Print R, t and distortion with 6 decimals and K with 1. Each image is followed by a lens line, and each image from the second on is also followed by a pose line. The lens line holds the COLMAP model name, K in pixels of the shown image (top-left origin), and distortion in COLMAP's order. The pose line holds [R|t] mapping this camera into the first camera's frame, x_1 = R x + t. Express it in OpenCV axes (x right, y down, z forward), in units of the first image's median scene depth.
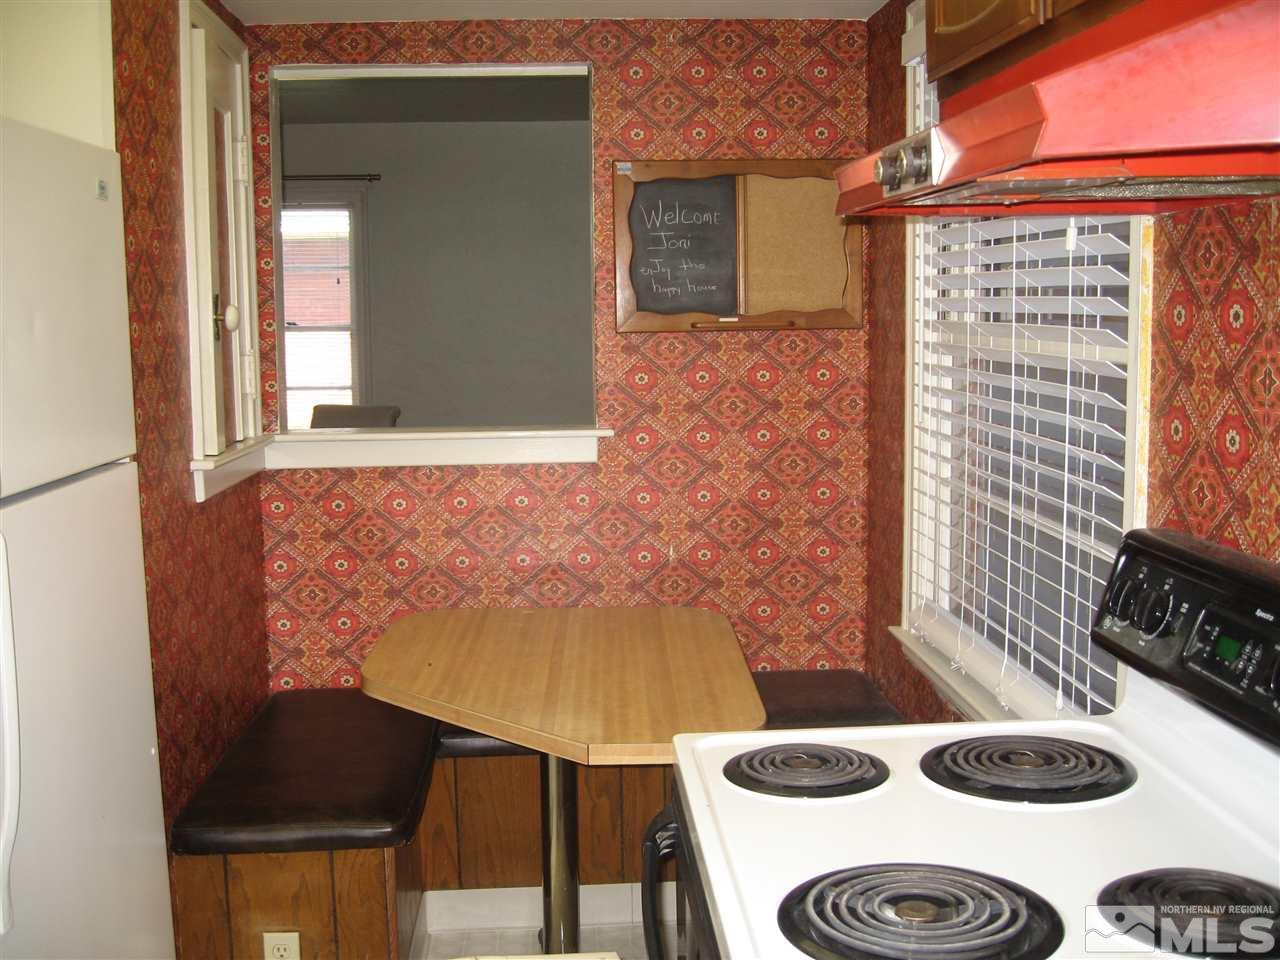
lens RADIAL K [[1403.6, 0, 640.0], [0, 1403.6, 480.0], [0, 0, 1]] dist [-0.113964, 0.044162]
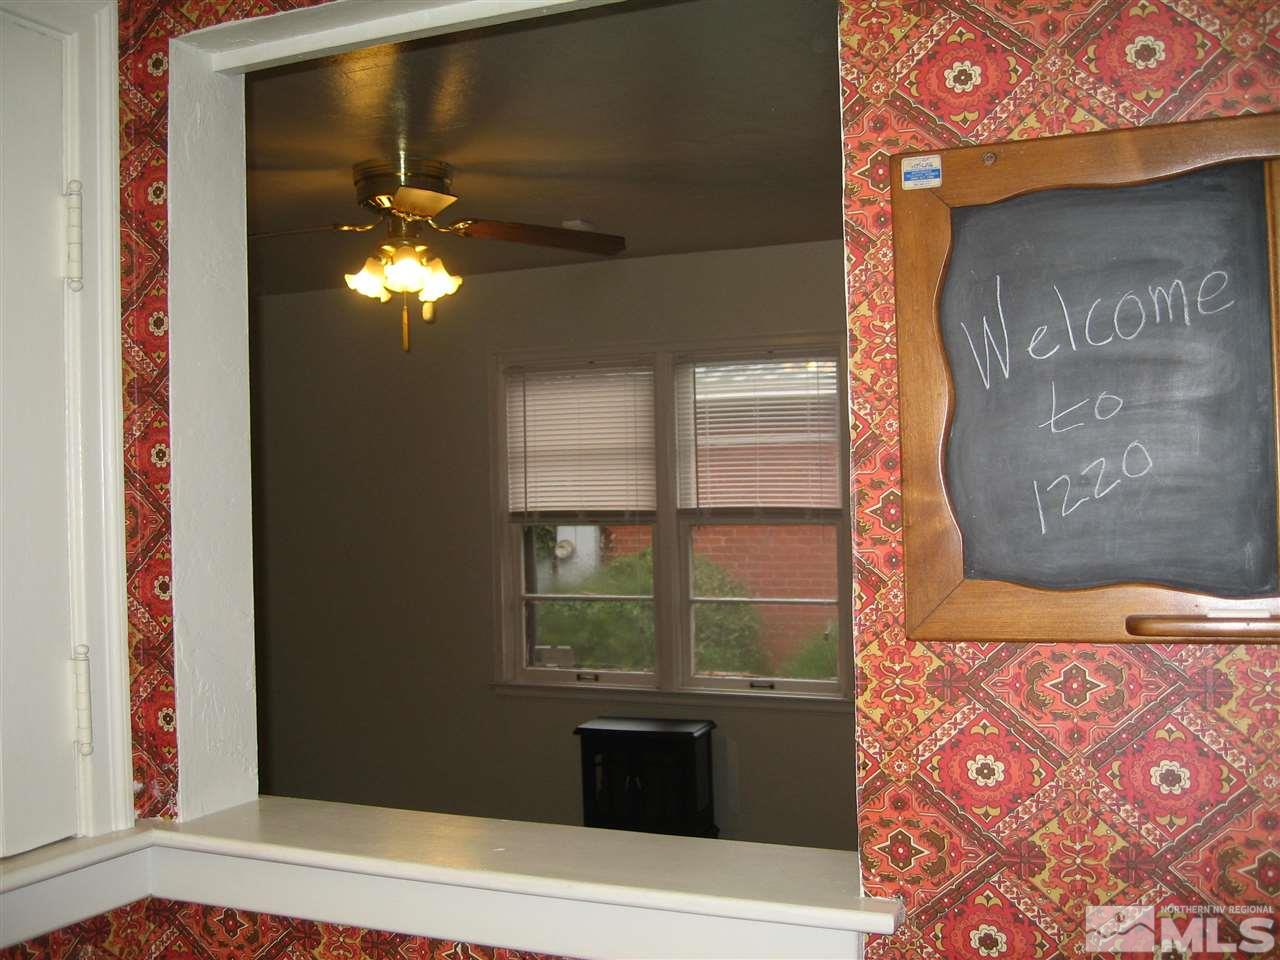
lens RADIAL K [[1403.6, 0, 640.0], [0, 1403.6, 480.0], [0, 0, 1]] dist [-0.113964, 0.044162]
pose [[0.880927, -0.009895, -0.473149, 0.090243], [-0.048433, 0.992647, -0.110933, -0.103188], [0.470768, 0.120640, 0.873970, 0.664758]]
